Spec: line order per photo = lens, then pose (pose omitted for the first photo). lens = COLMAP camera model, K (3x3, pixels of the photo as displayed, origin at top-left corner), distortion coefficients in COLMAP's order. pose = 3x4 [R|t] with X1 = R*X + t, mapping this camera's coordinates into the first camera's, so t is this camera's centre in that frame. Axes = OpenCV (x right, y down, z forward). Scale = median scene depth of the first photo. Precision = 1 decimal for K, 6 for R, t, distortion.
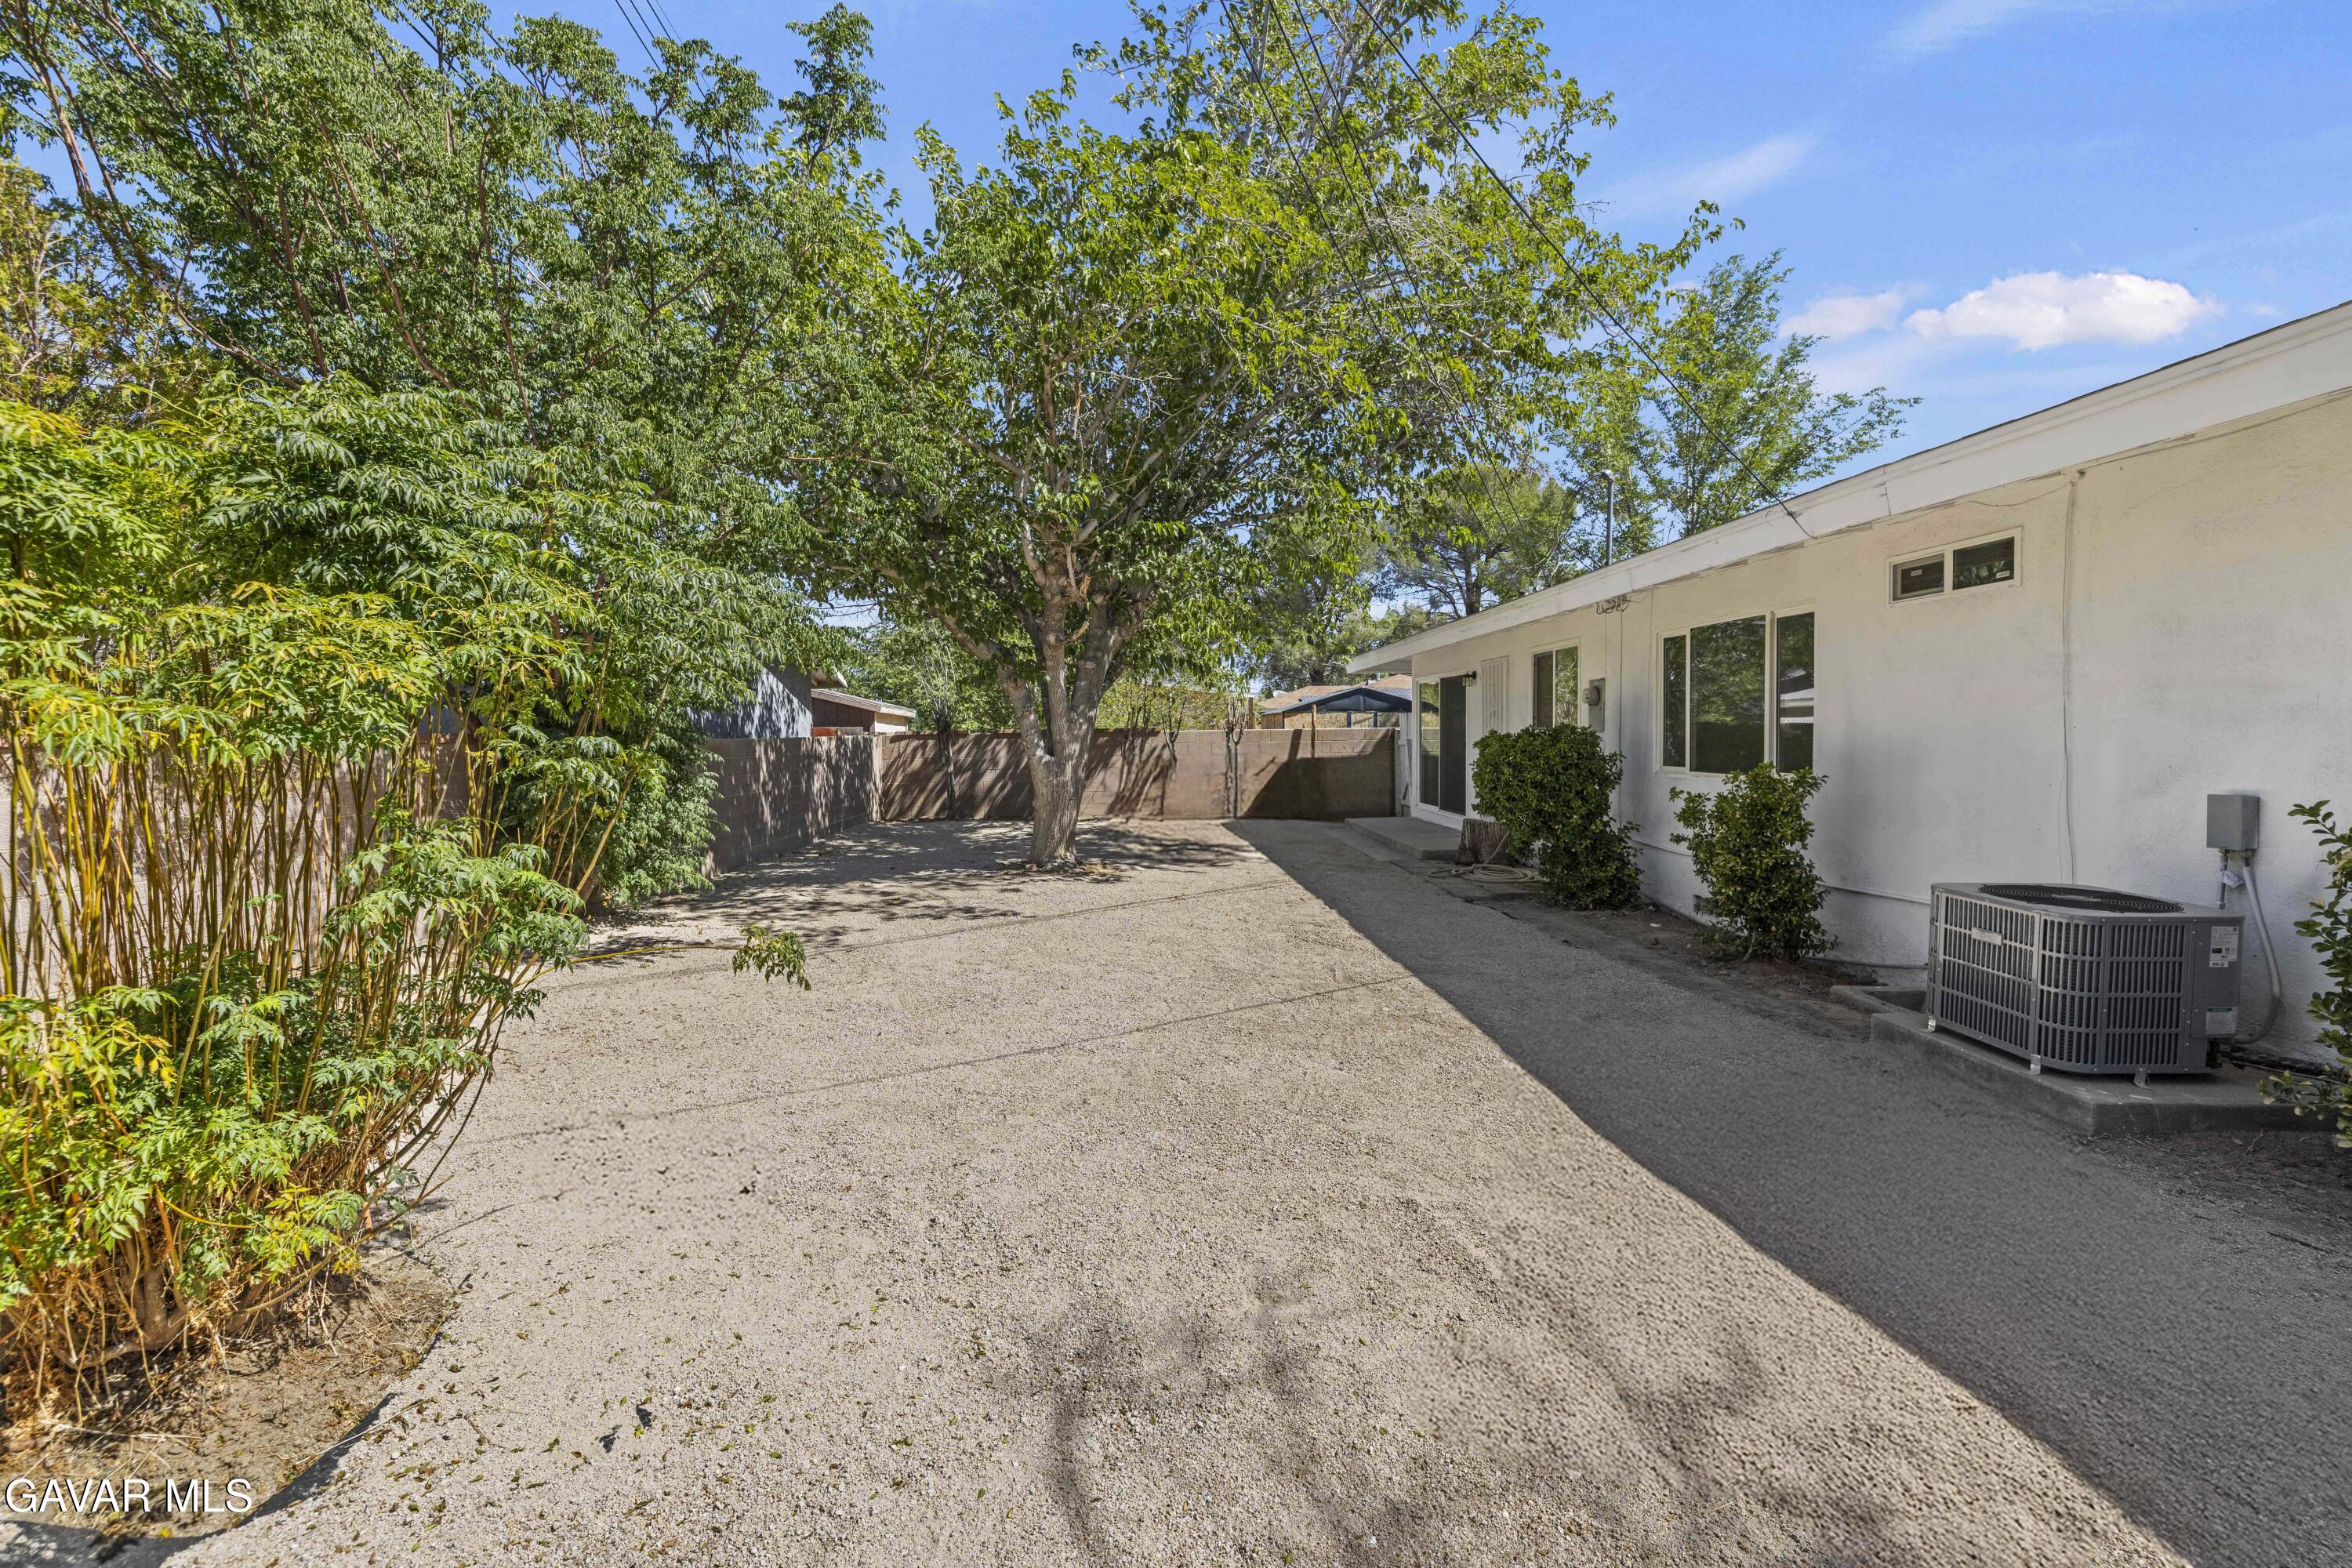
lens RADIAL K [[998.4, 0, 1183.1], [0, 998.4, 765.0], [0, 0, 1]] dist [0.005482, -0.000091]
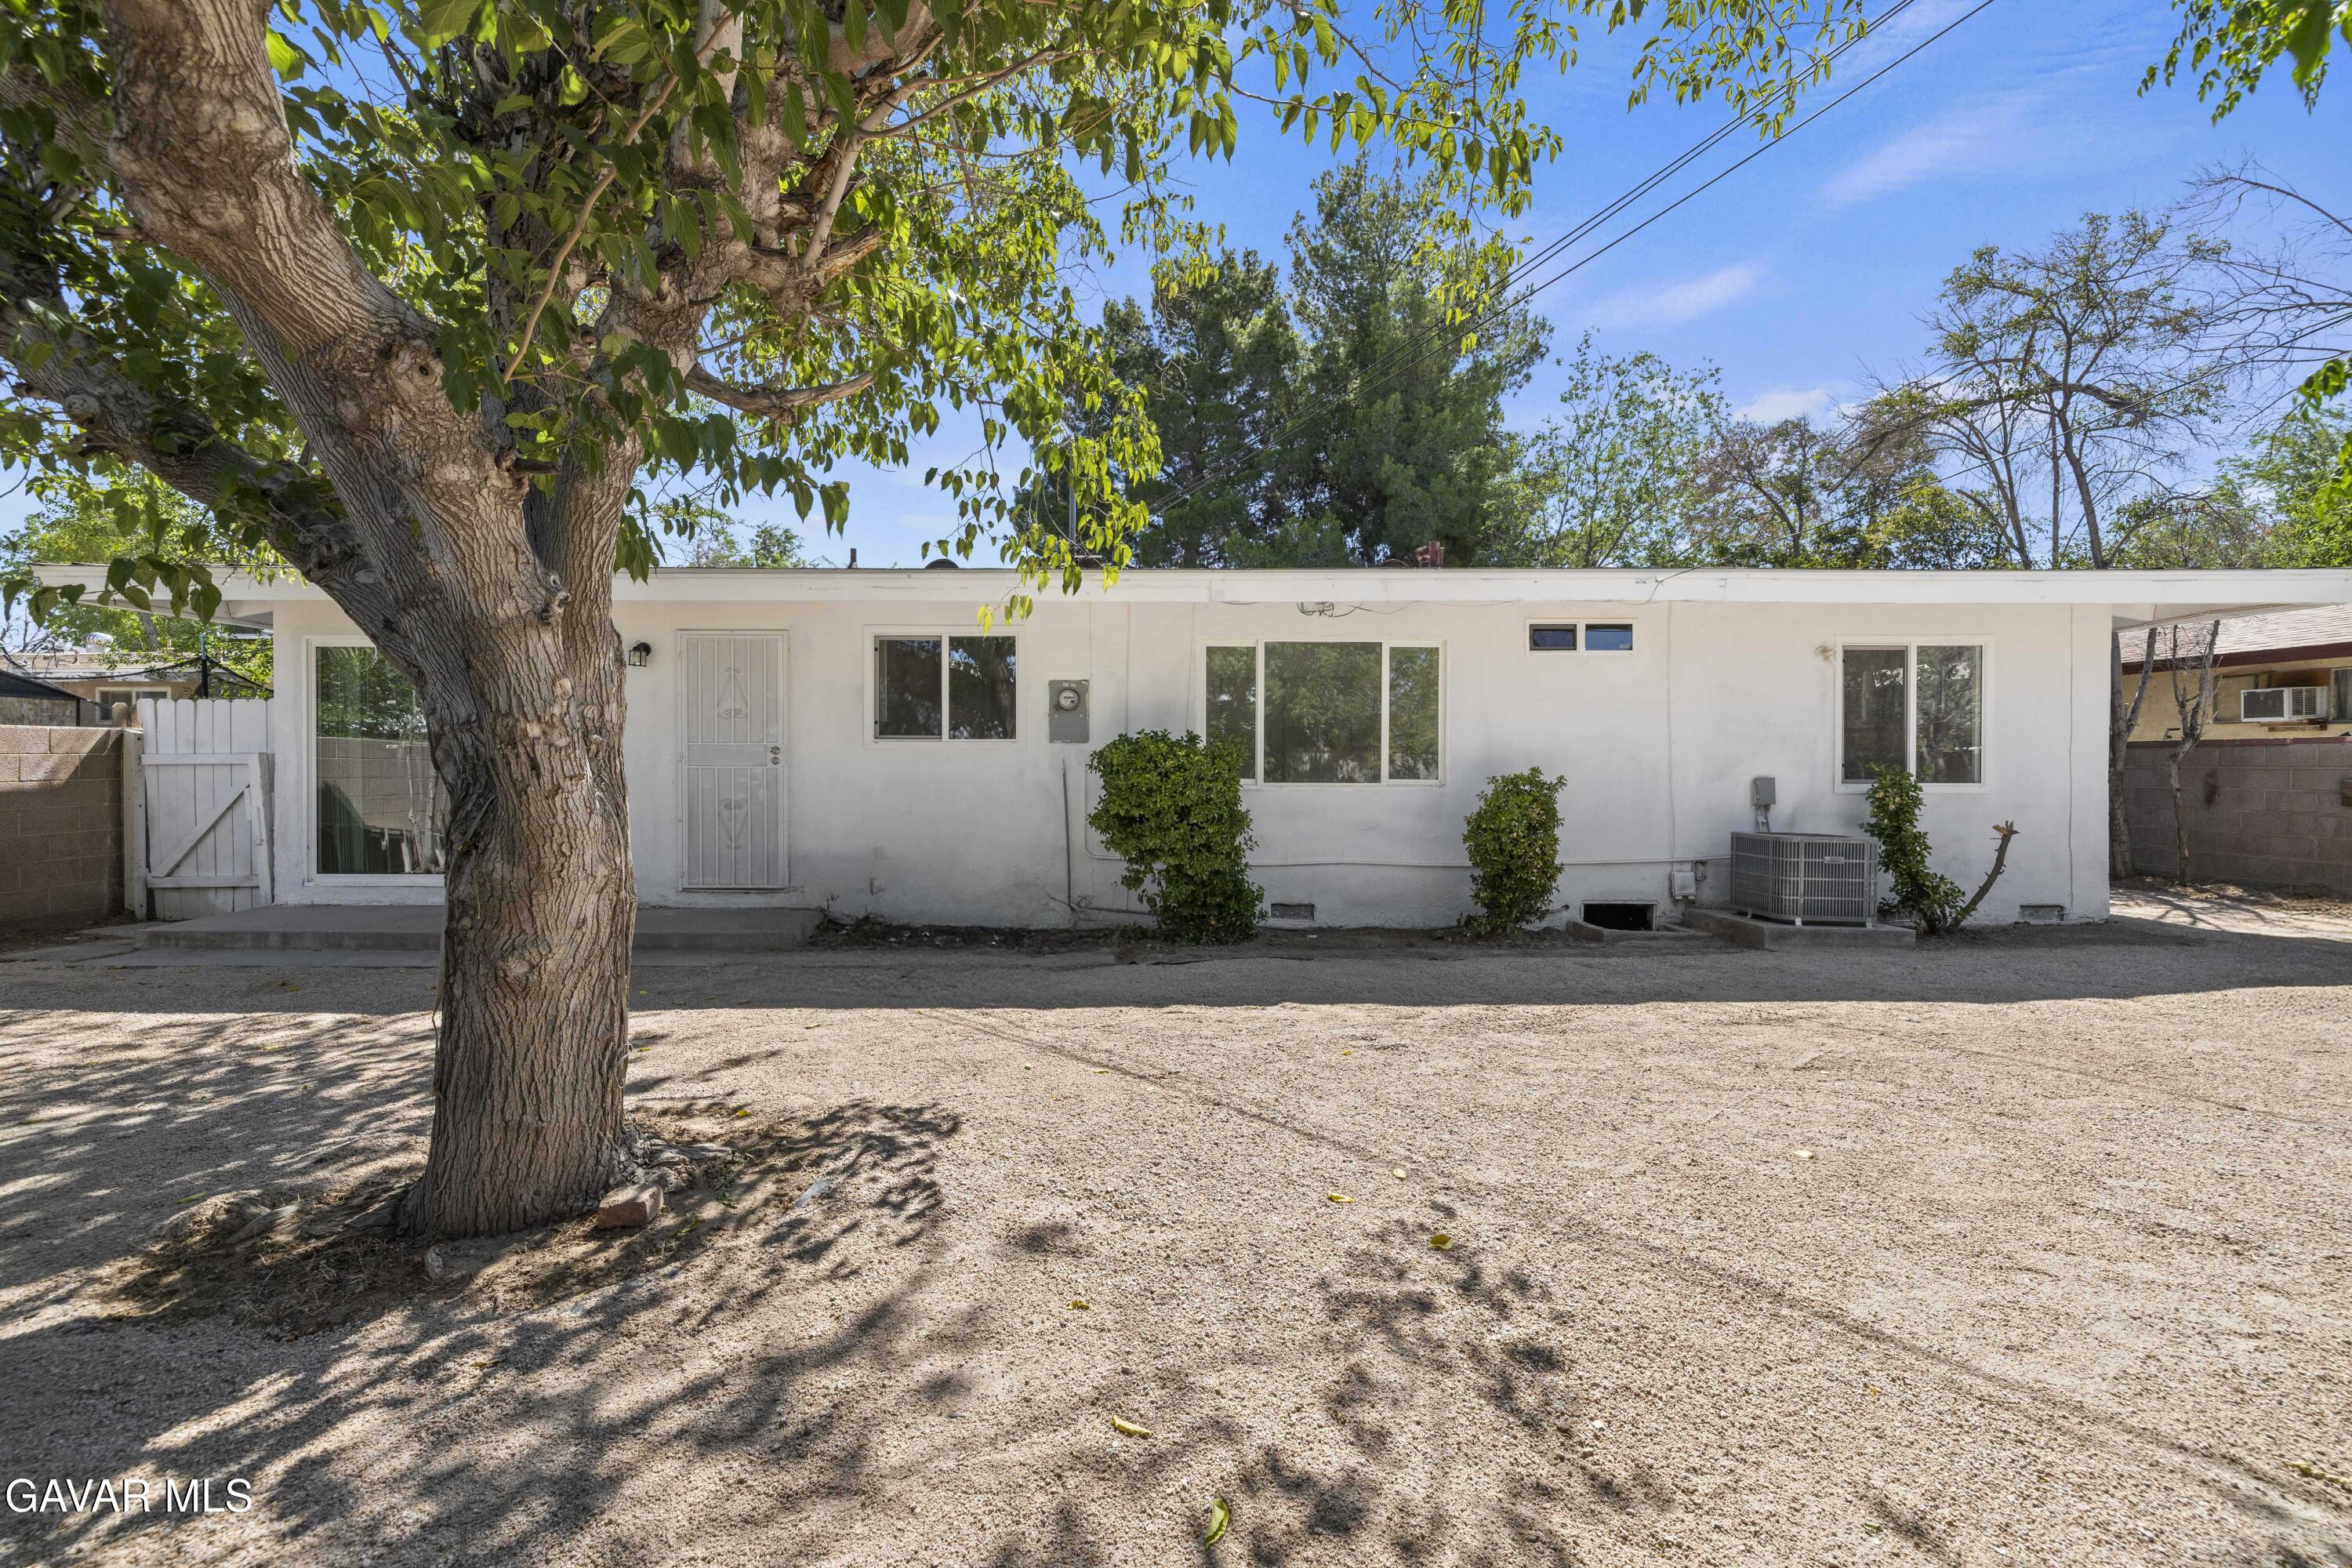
lens RADIAL K [[998.4, 0, 1155.4], [0, 998.4, 765.7], [0, 0, 1]] dist [0.005482, -0.000091]
pose [[0.056833, 0.002677, 0.998380, -0.497924], [0.027916, 0.999601, -0.004269, -0.008849], [-0.997993, 0.028114, 0.056736, 1.031754]]
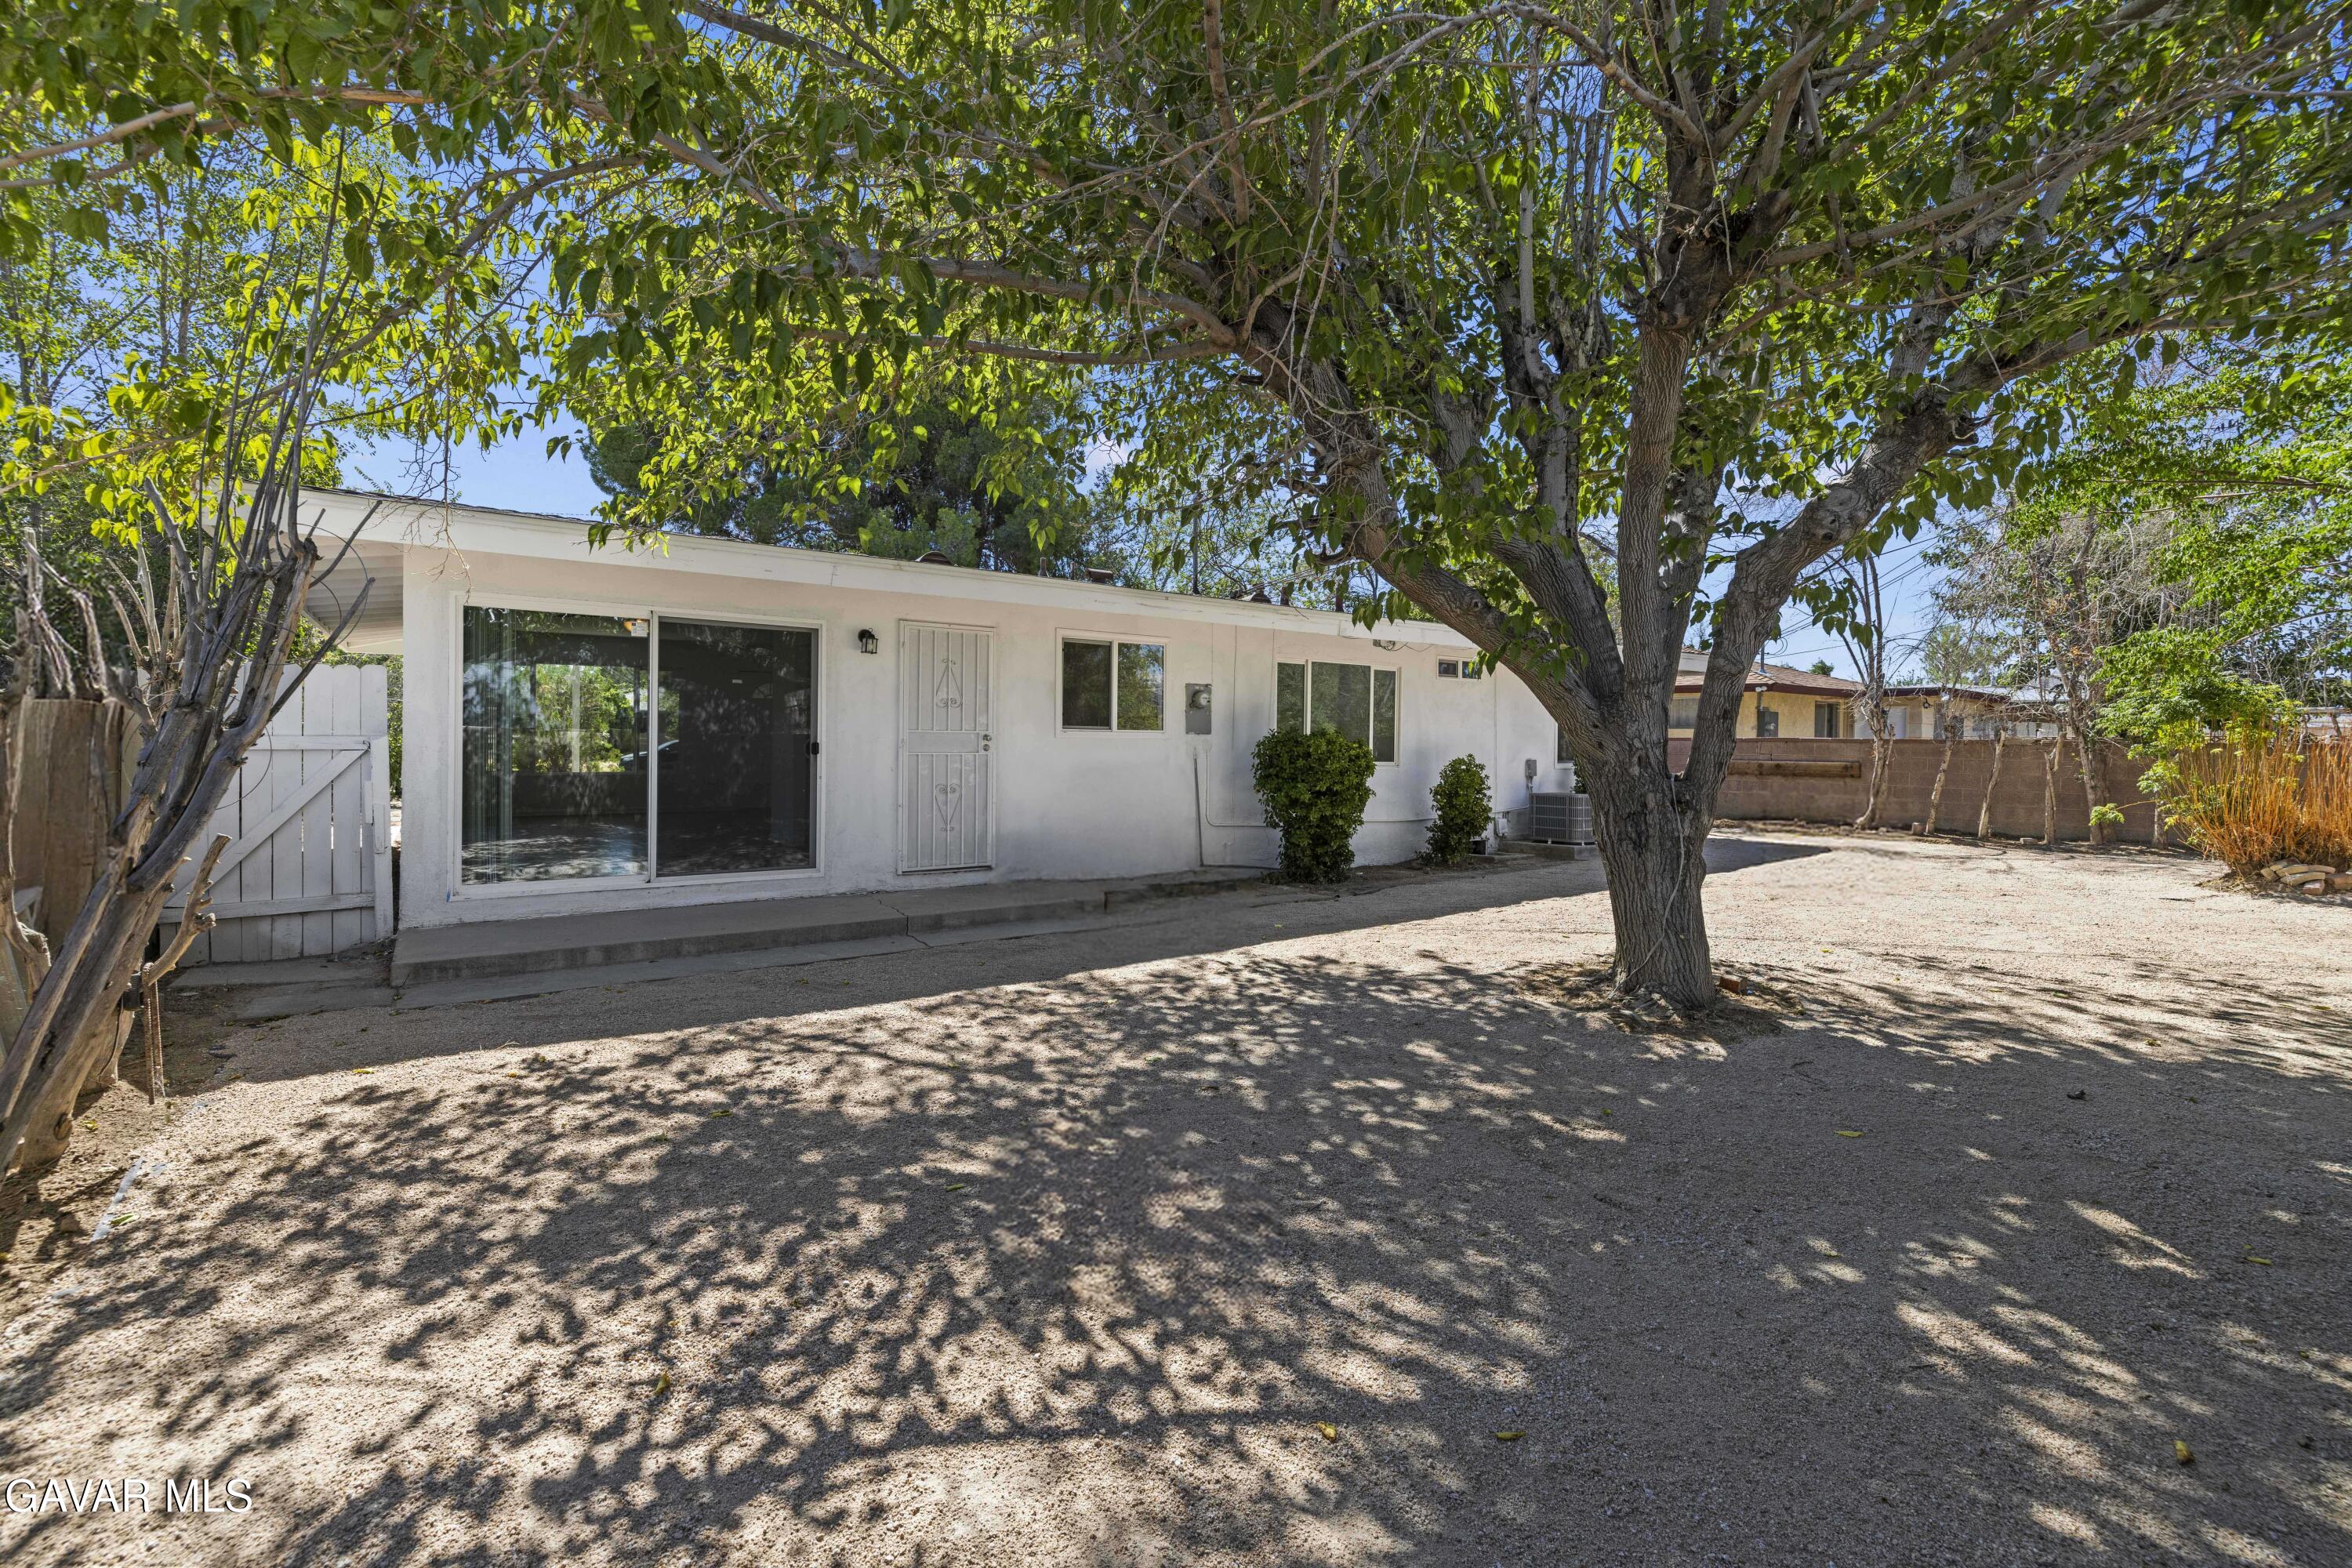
lens RADIAL K [[998.4, 0, 1157.5], [0, 998.4, 746.1], [0, 0, 1]] dist [0.005482, -0.000091]
pose [[-0.530875, -0.005809, 0.847430, -0.537079], [0.017159, 0.999698, 0.017602, -0.046225], [-0.847276, 0.023886, -0.530615, 1.866211]]
